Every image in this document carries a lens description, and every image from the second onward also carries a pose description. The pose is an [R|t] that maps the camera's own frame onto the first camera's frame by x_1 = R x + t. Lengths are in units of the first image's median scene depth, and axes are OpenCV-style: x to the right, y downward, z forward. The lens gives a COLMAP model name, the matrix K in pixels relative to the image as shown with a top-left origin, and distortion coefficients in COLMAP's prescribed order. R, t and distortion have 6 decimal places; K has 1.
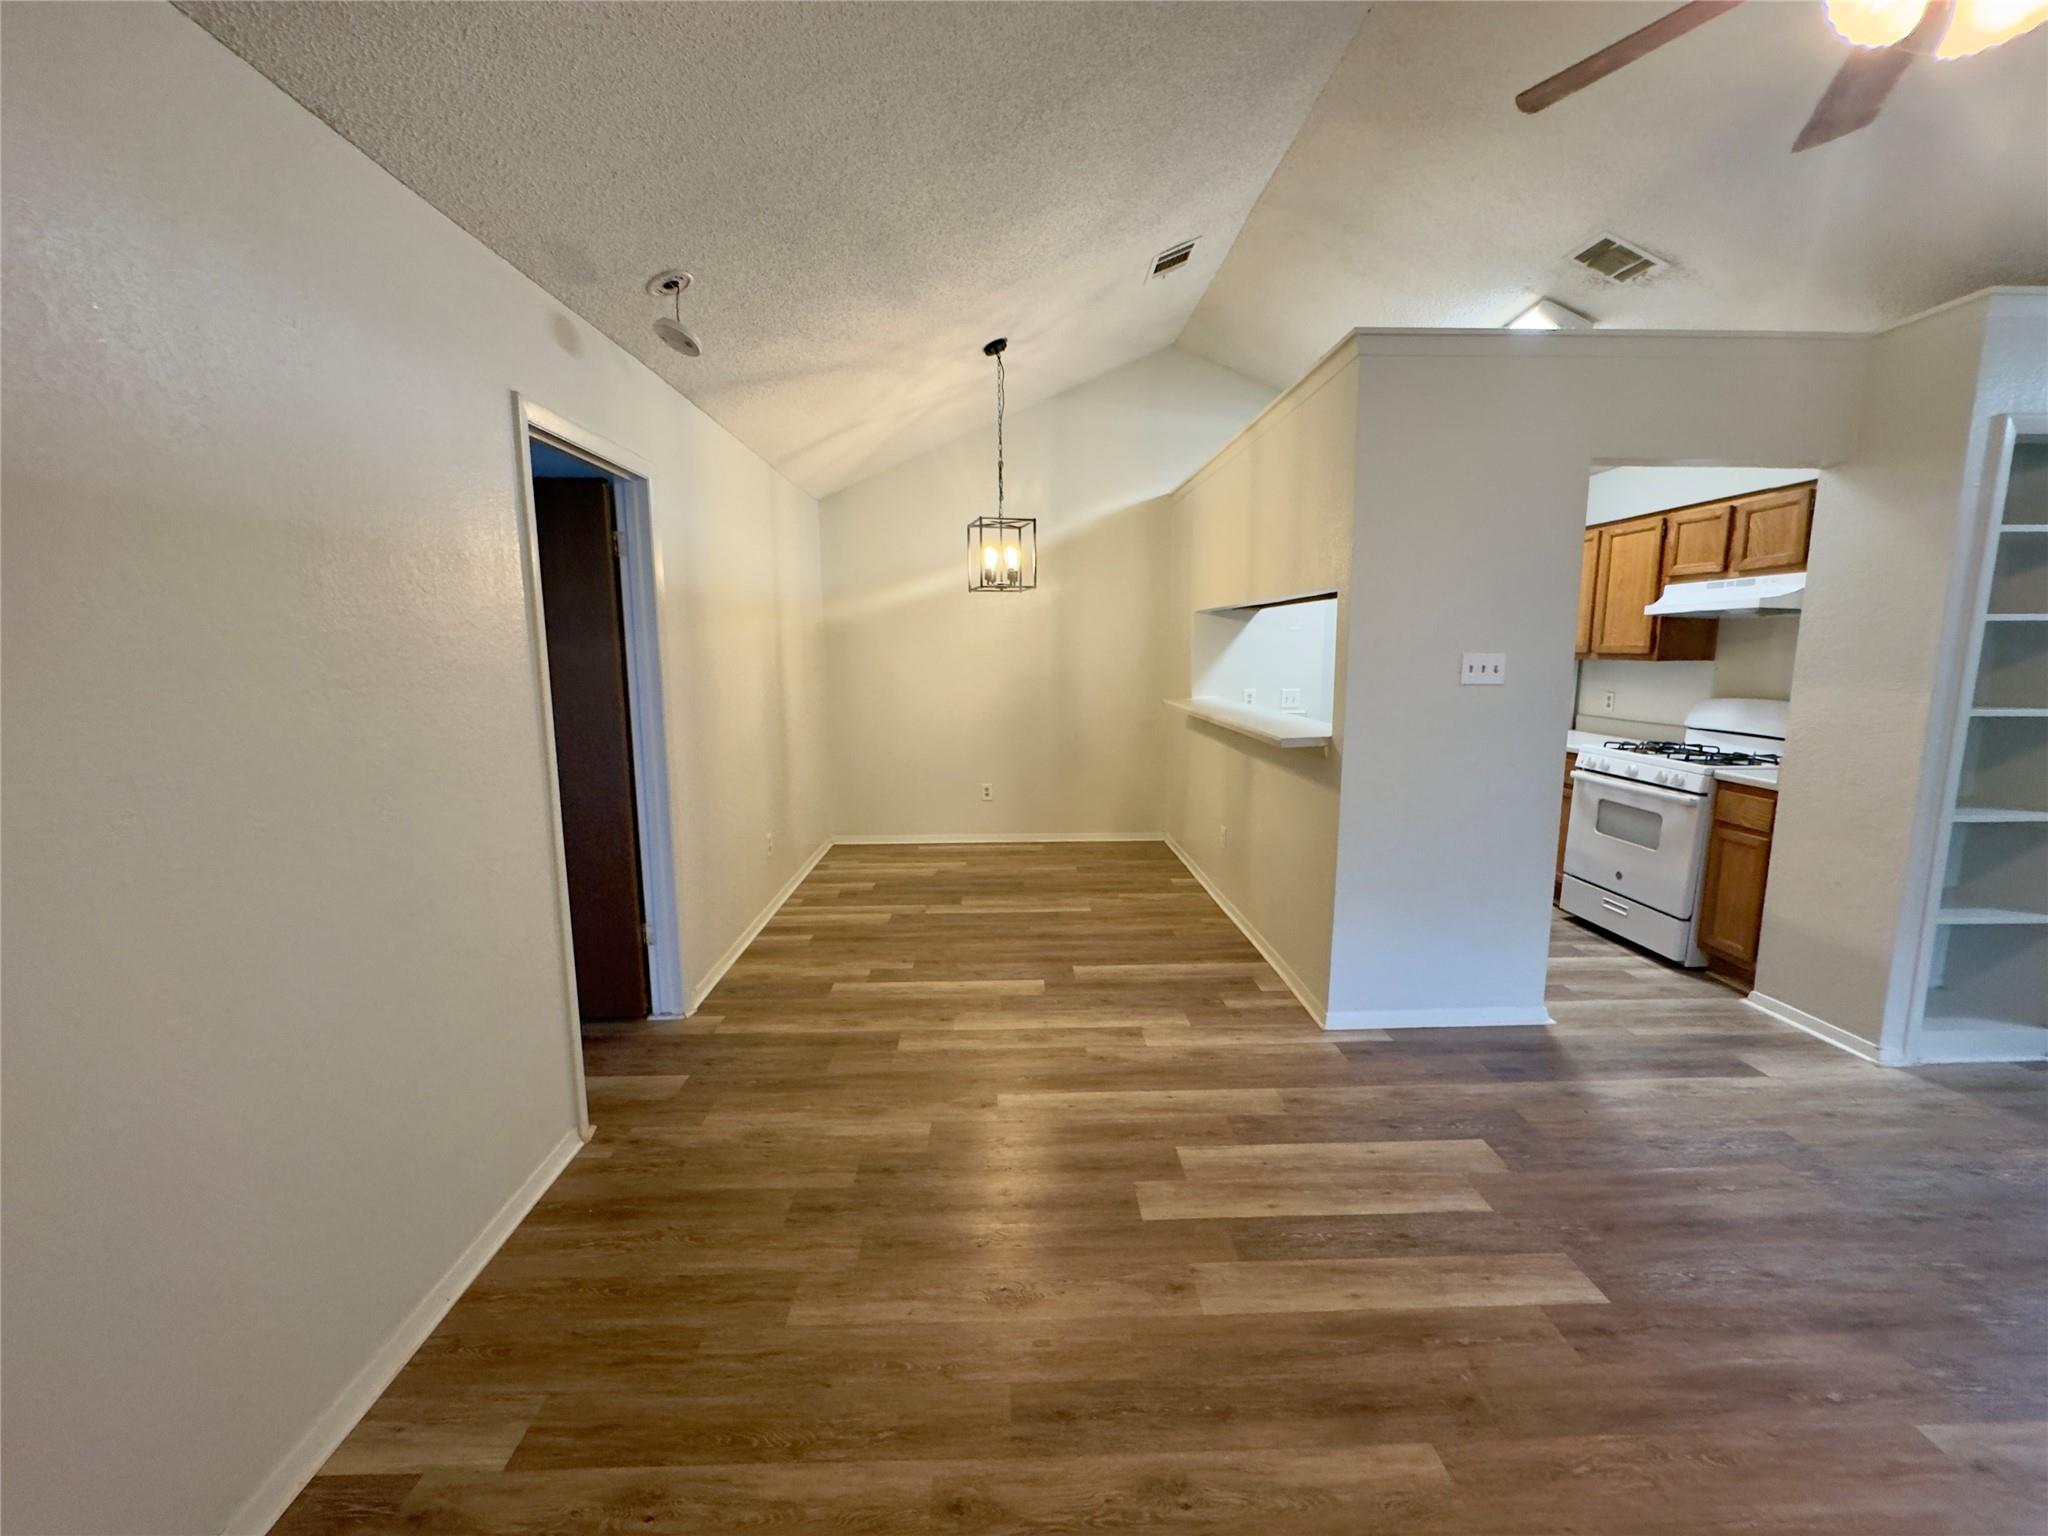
lens RADIAL K [[819.9, 0, 1024.0], [0, 819.9, 768.0], [0, 0, 1]] dist [-0.004962, 0.000922]
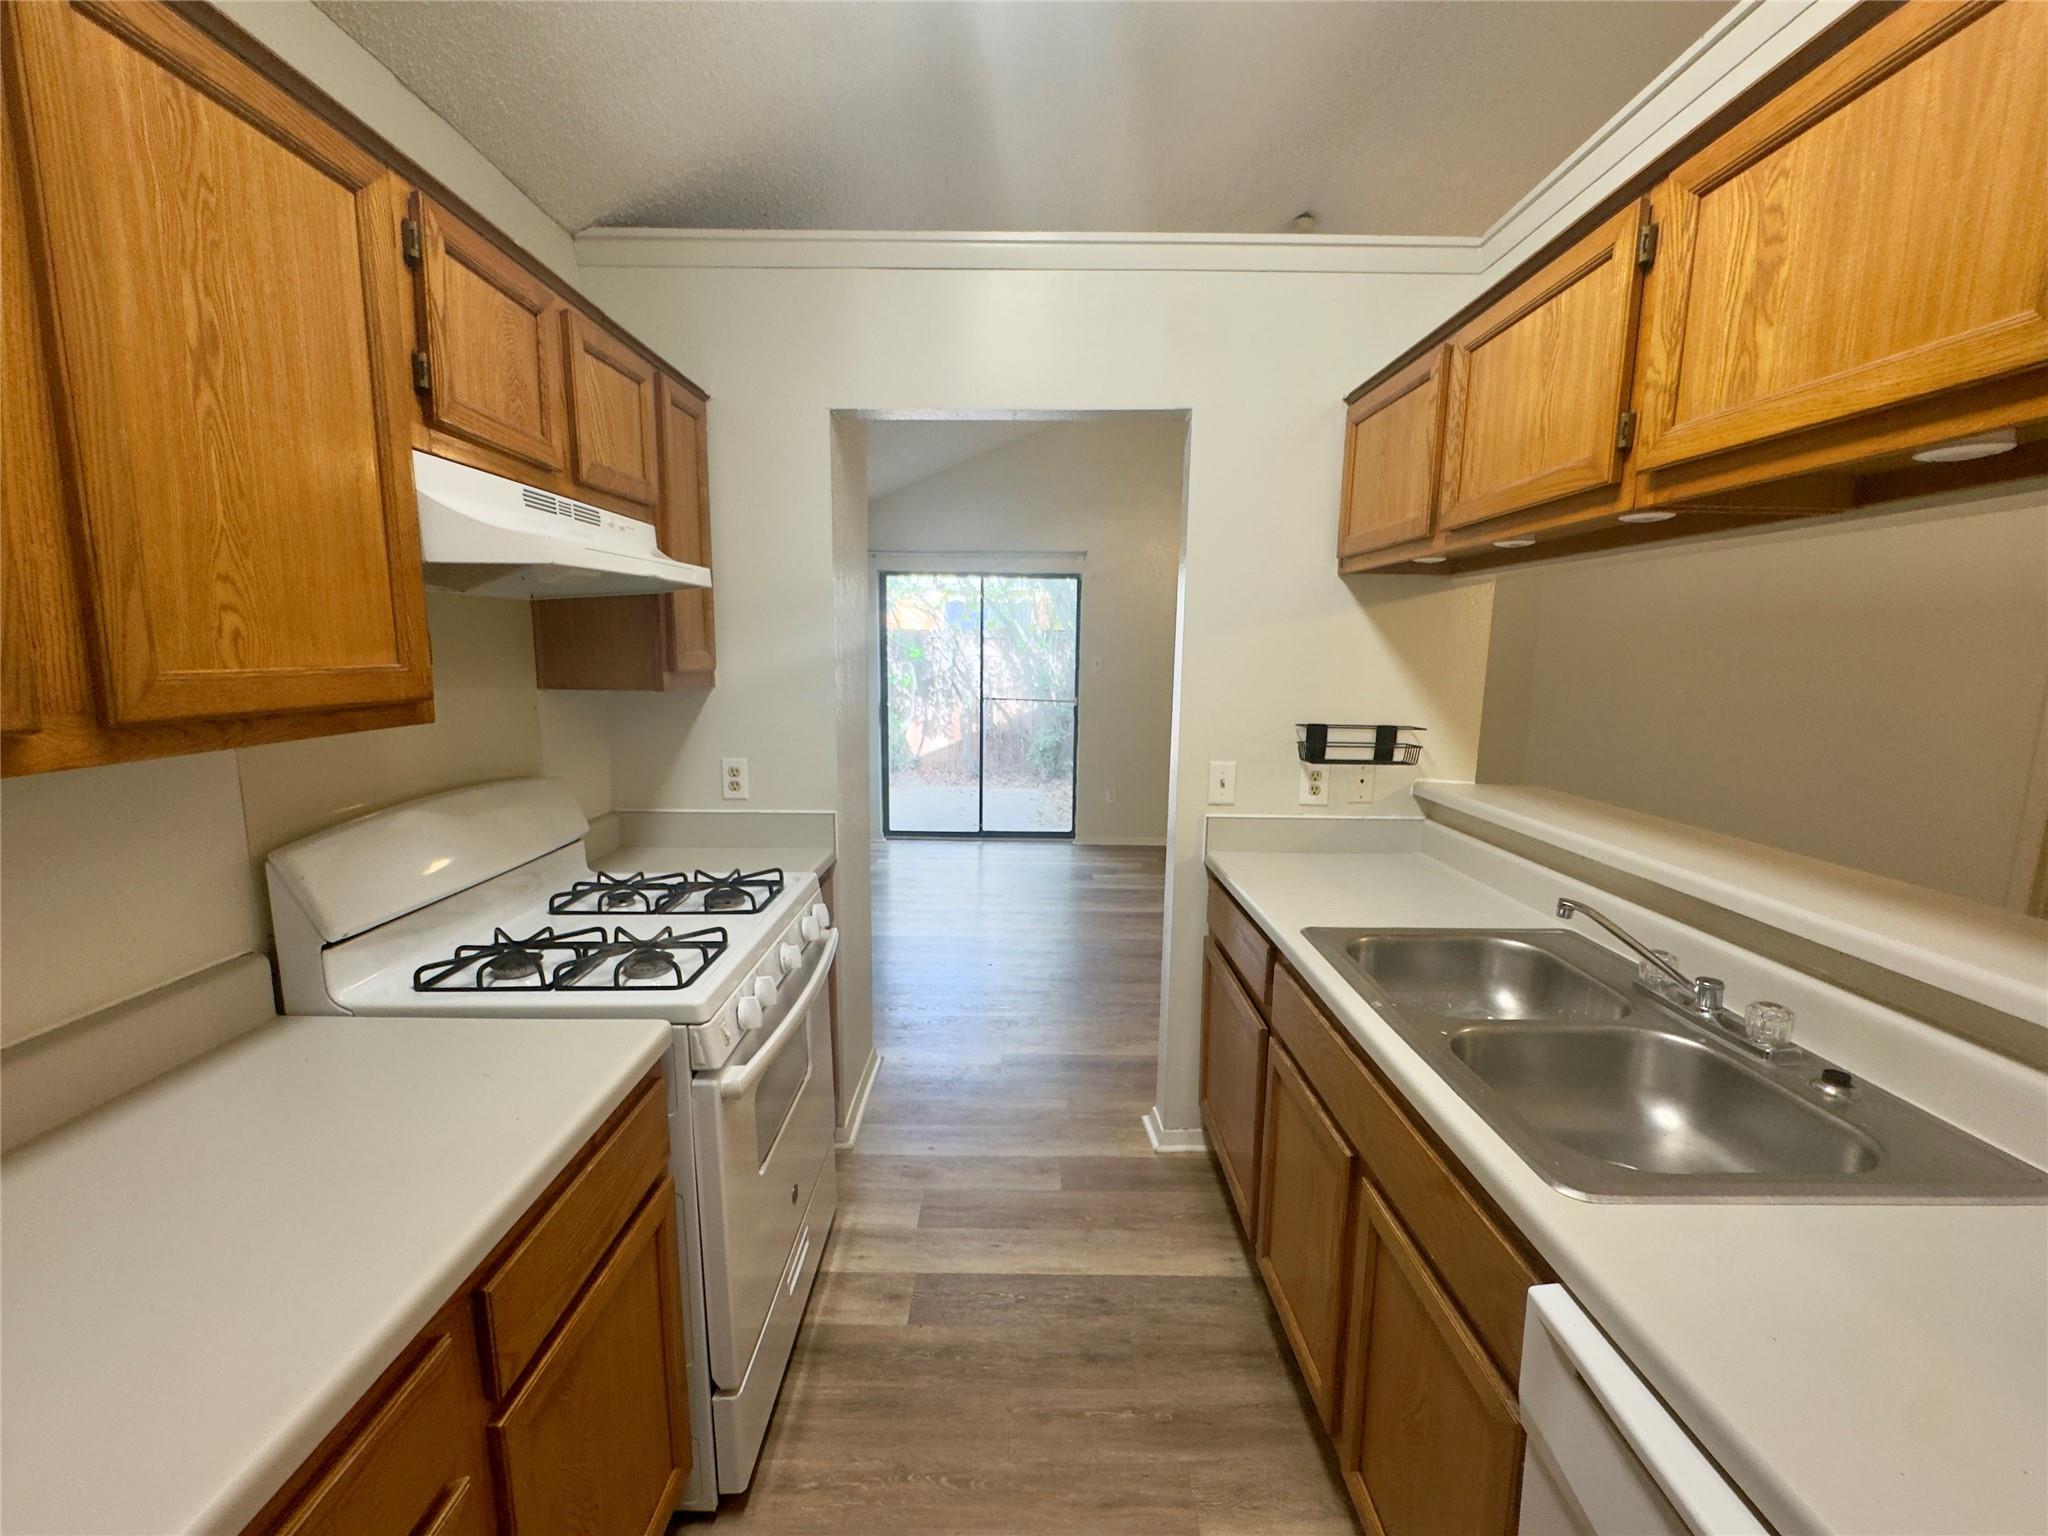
lens RADIAL K [[819.9, 0, 1024.0], [0, 819.9, 768.0], [0, 0, 1]] dist [-0.004962, 0.000922]
pose [[-0.999562, -0.009678, 0.027976, 0.778085], [-0.001133, 0.956866, 0.290527, -0.274223], [-0.029581, 0.290368, -0.956458, 1.761392]]
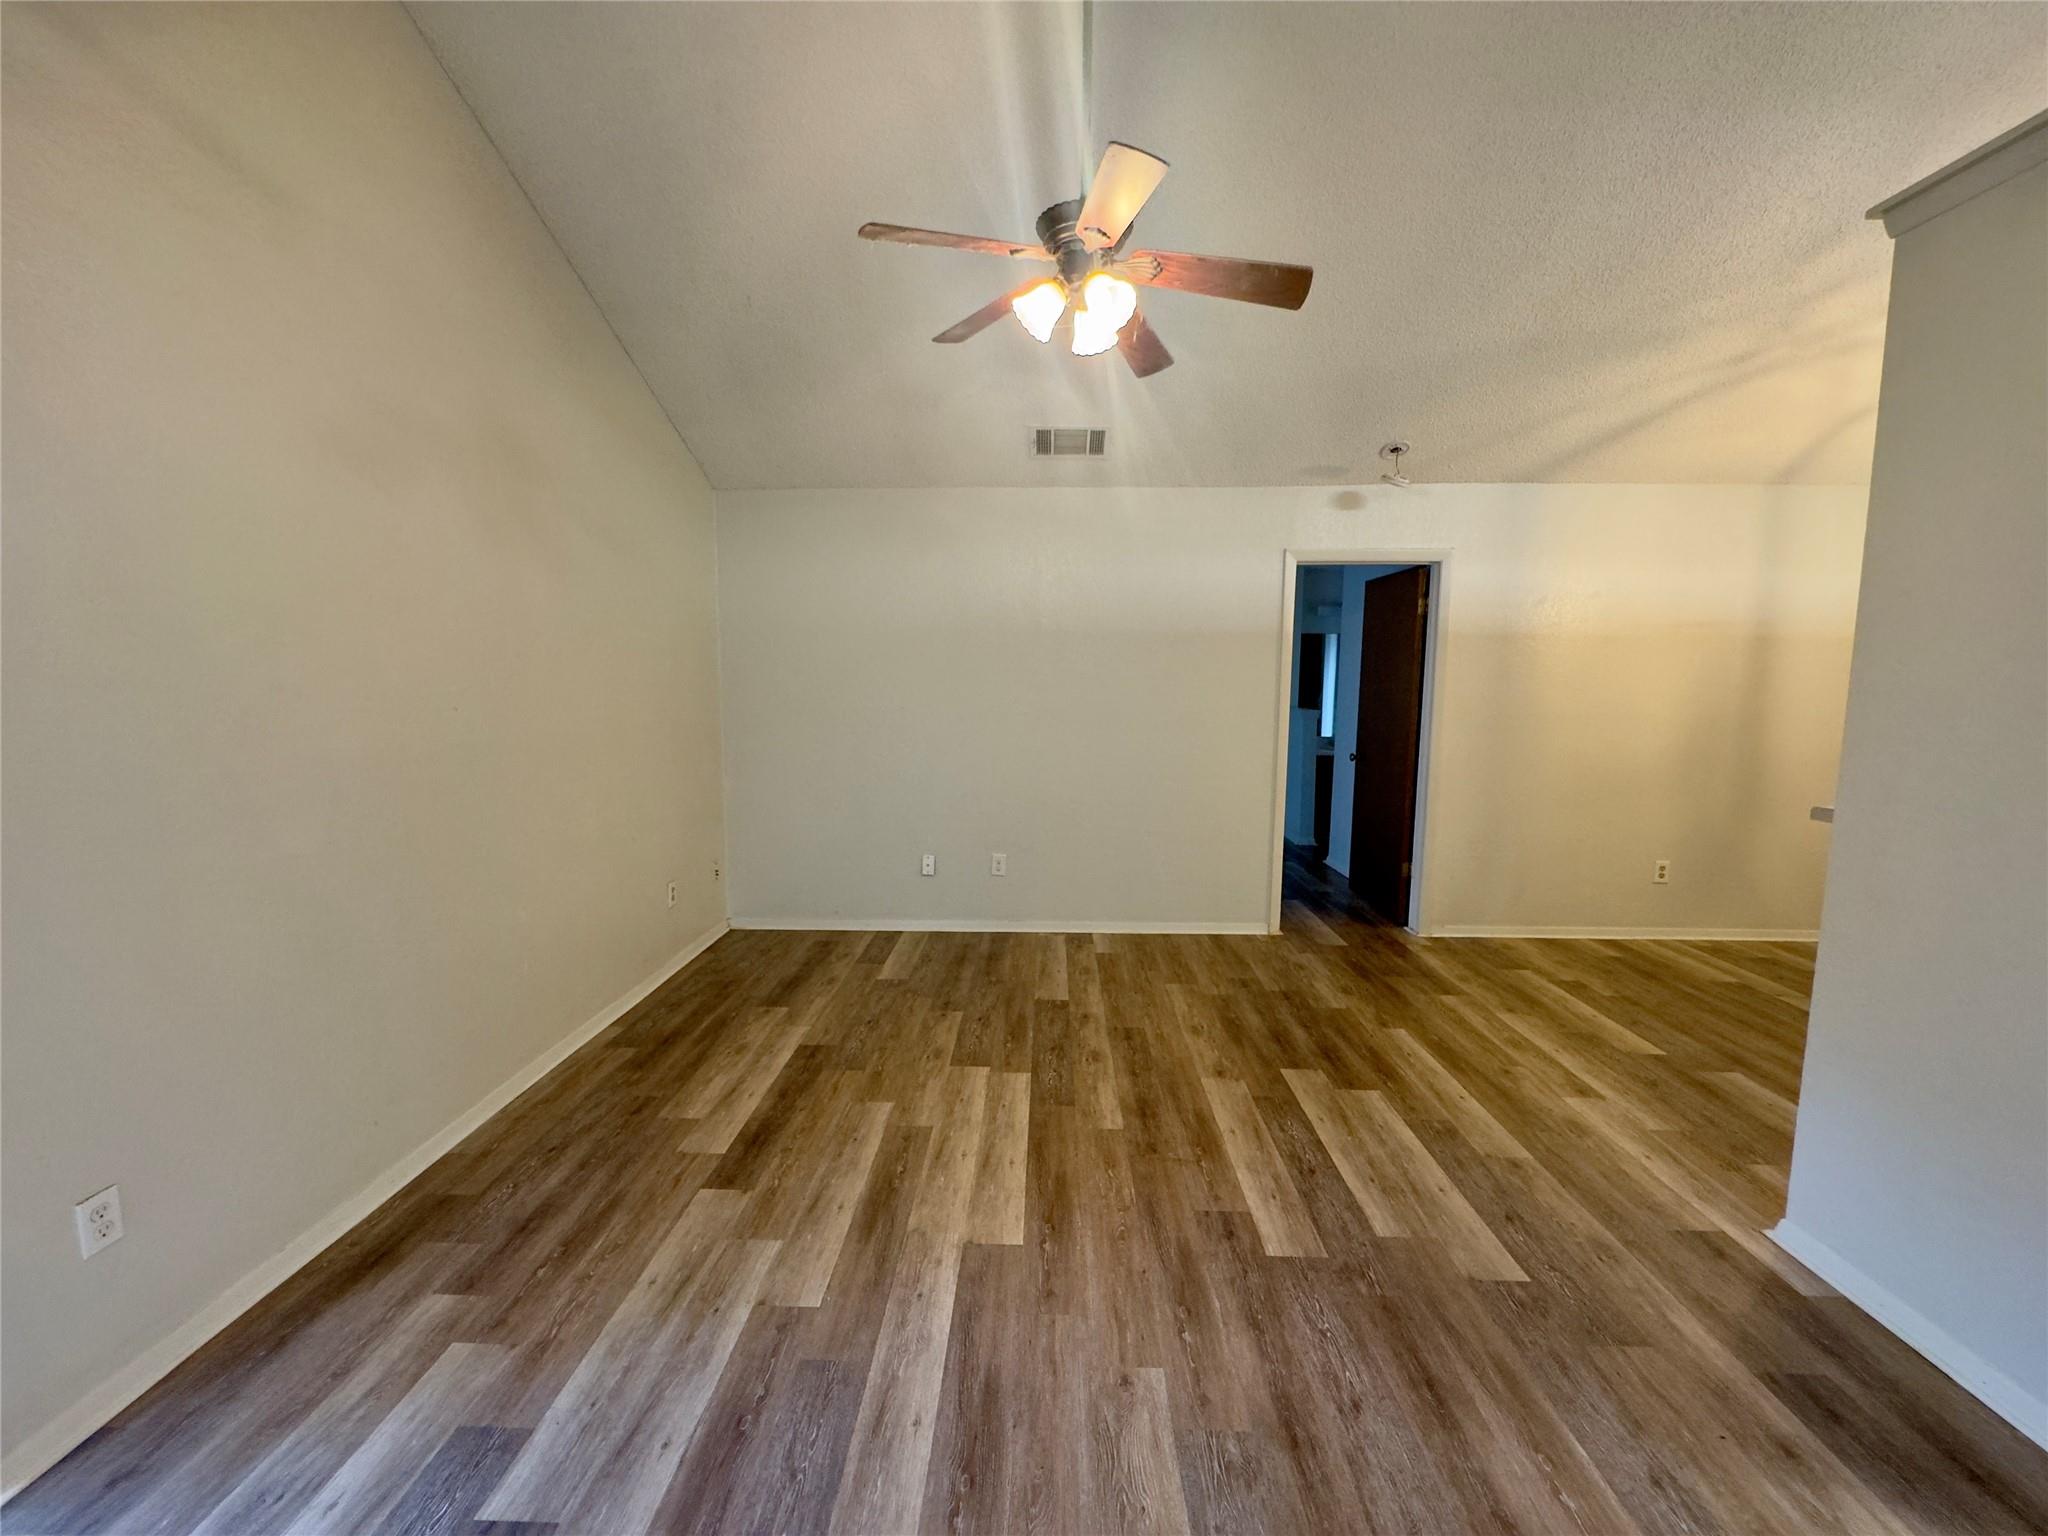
lens RADIAL K [[819.0, 0, 1021.8], [0, 819.0, 768.9], [0, 0, 1]] dist [-0.002127, 0.000036]
pose [[-0.061091, 0.115674, -0.991407, 1.064499], [-0.152265, 0.980557, 0.123791, -0.051403], [0.986450, 0.158519, -0.042291, 0.367040]]
